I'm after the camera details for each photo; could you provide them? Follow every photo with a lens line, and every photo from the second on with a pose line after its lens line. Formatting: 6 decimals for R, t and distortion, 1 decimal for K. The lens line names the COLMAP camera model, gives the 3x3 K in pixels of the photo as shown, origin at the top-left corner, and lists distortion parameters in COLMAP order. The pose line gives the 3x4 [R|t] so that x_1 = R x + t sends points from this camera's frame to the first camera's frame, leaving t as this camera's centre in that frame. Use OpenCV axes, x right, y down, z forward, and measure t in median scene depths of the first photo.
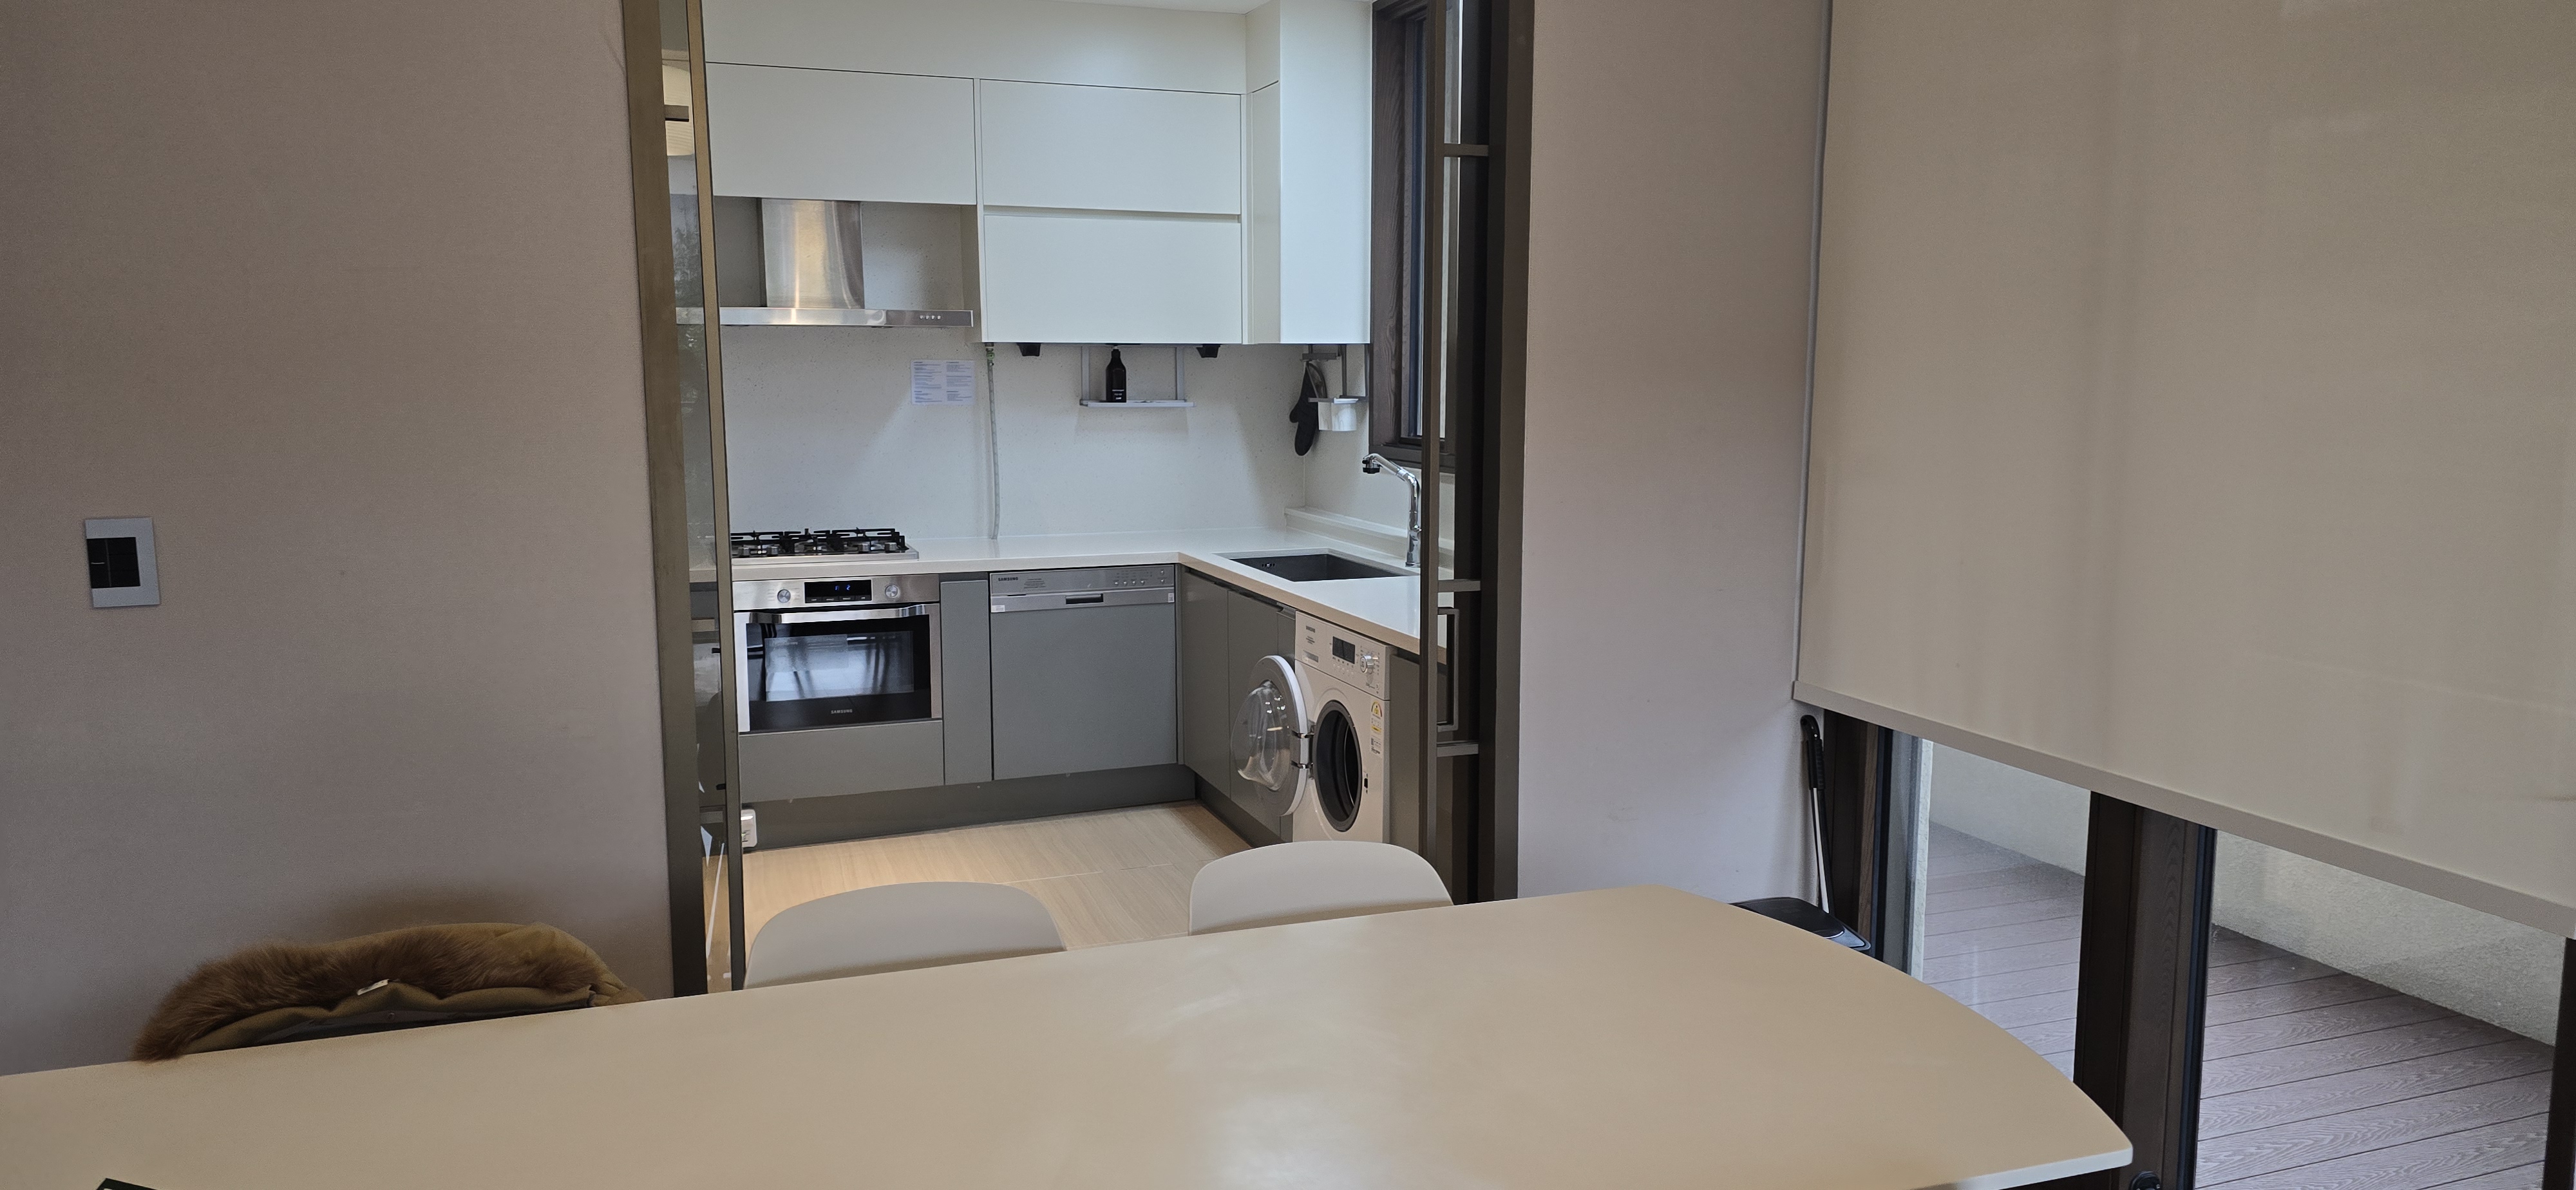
lens RADIAL K [[1611.4, 0, 1287.0], [0, 1611.4, 591.2], [0, 0, 1]] dist [-0.000189, -0.000017]
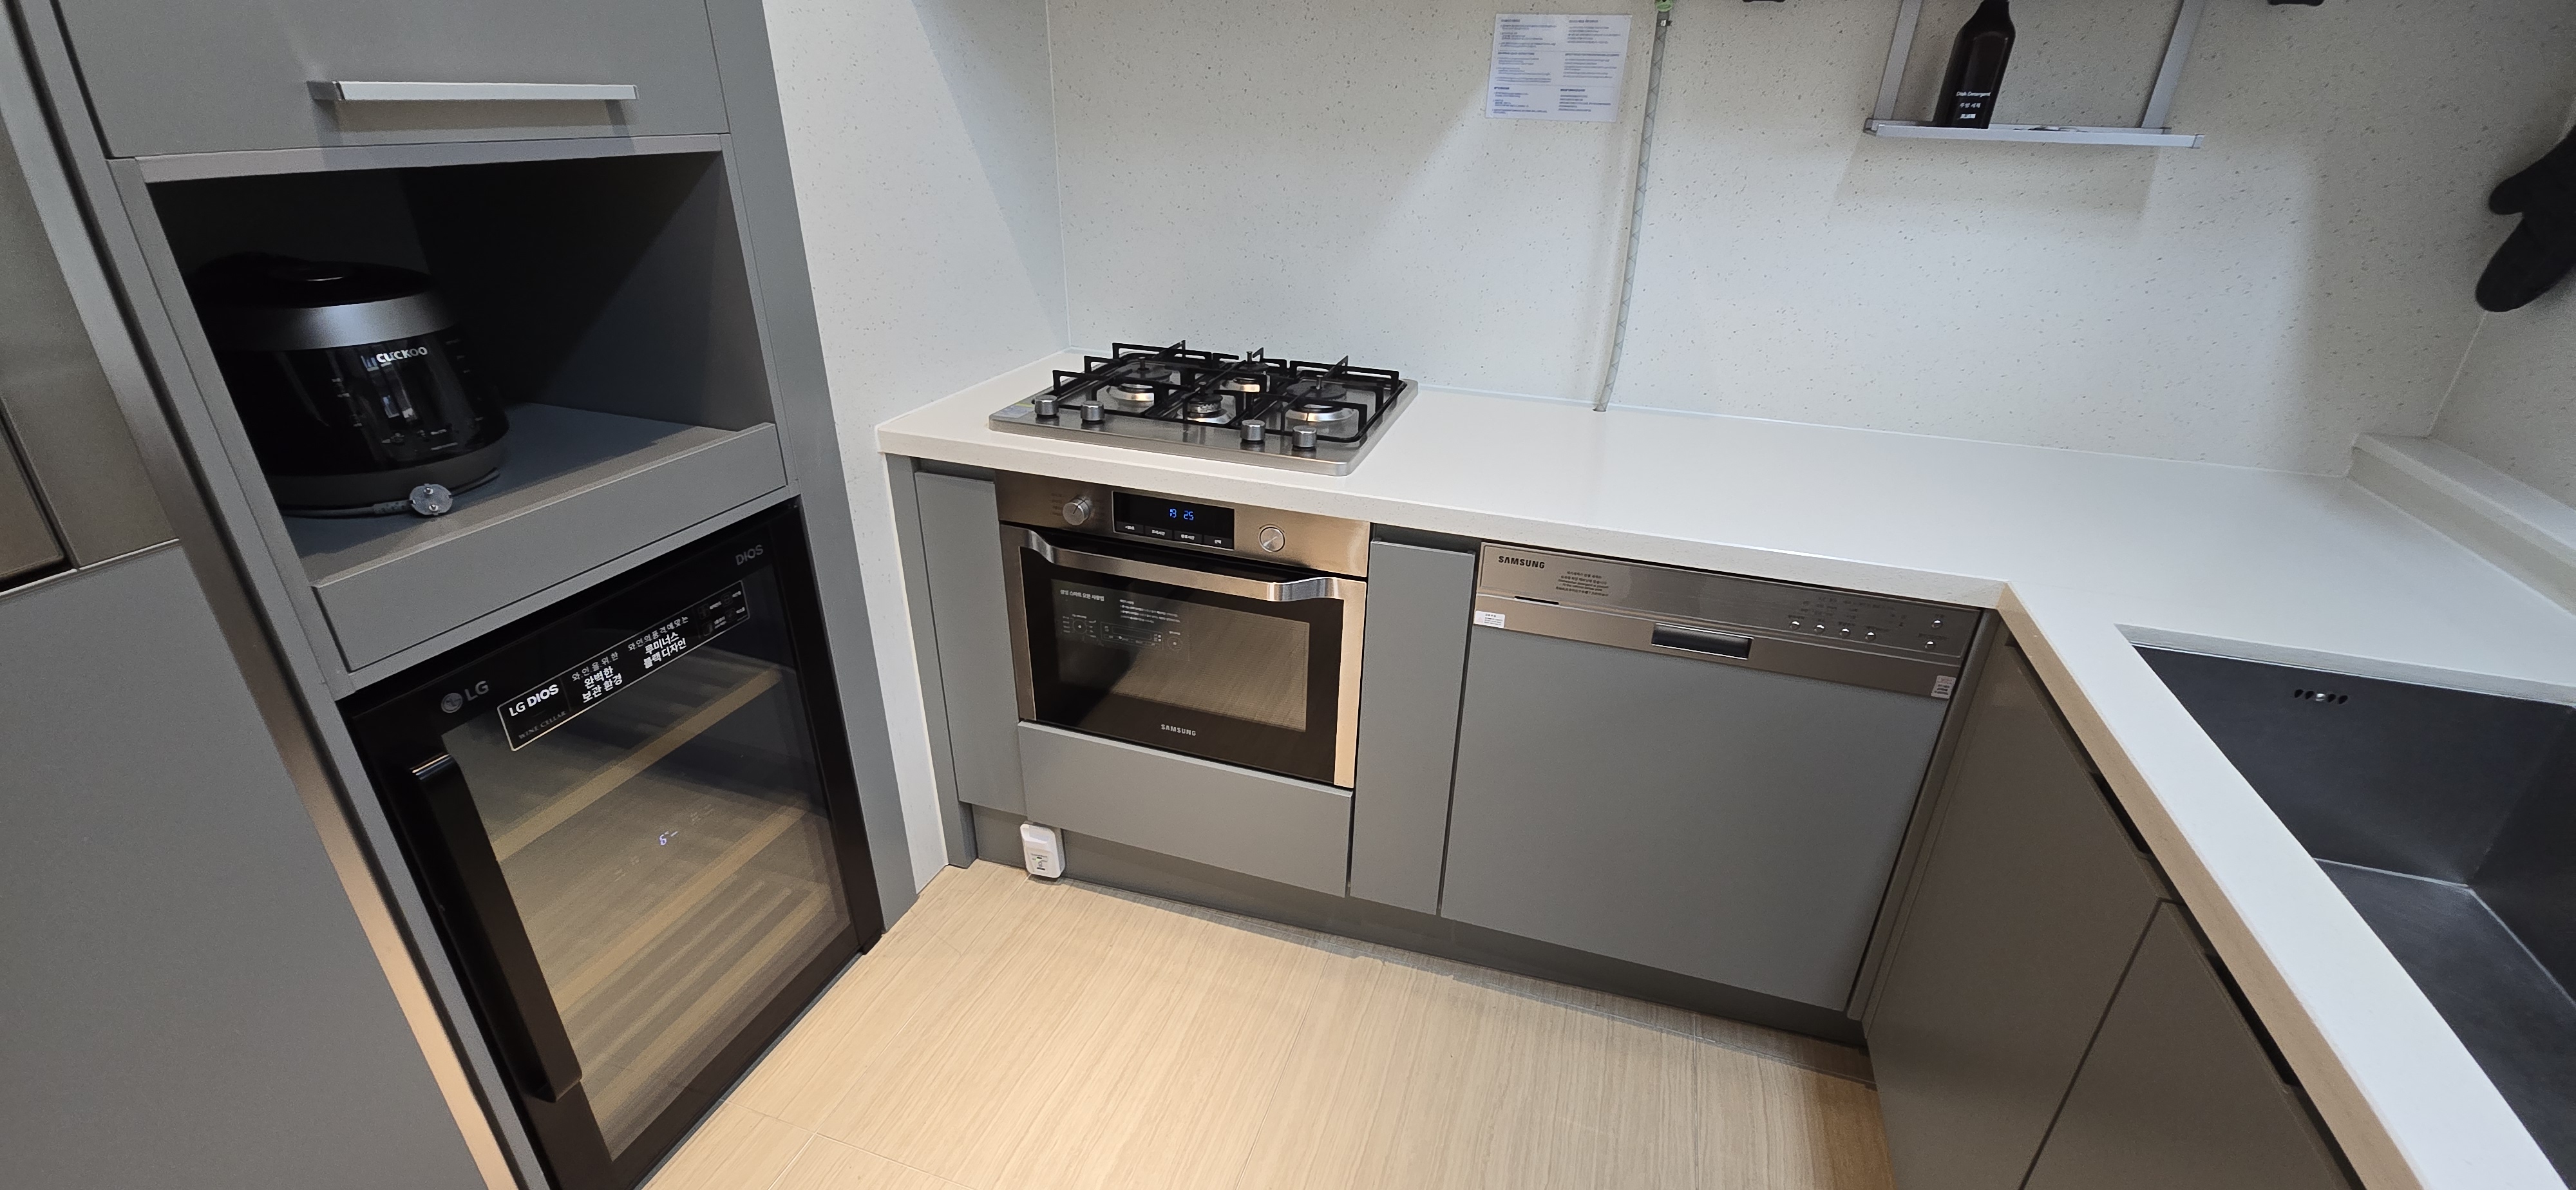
lens RADIAL K [[1045.3, 0, 1285.7], [0, 1045.3, 607.9], [0, 0, 1]] dist [-0.004538, -0.000571]
pose [[0.779731, 0.288381, -0.555748, -0.058618], [-0.104305, 0.935039, 0.338853, -0.076531], [0.617365, -0.206247, 0.759159, 0.682106]]
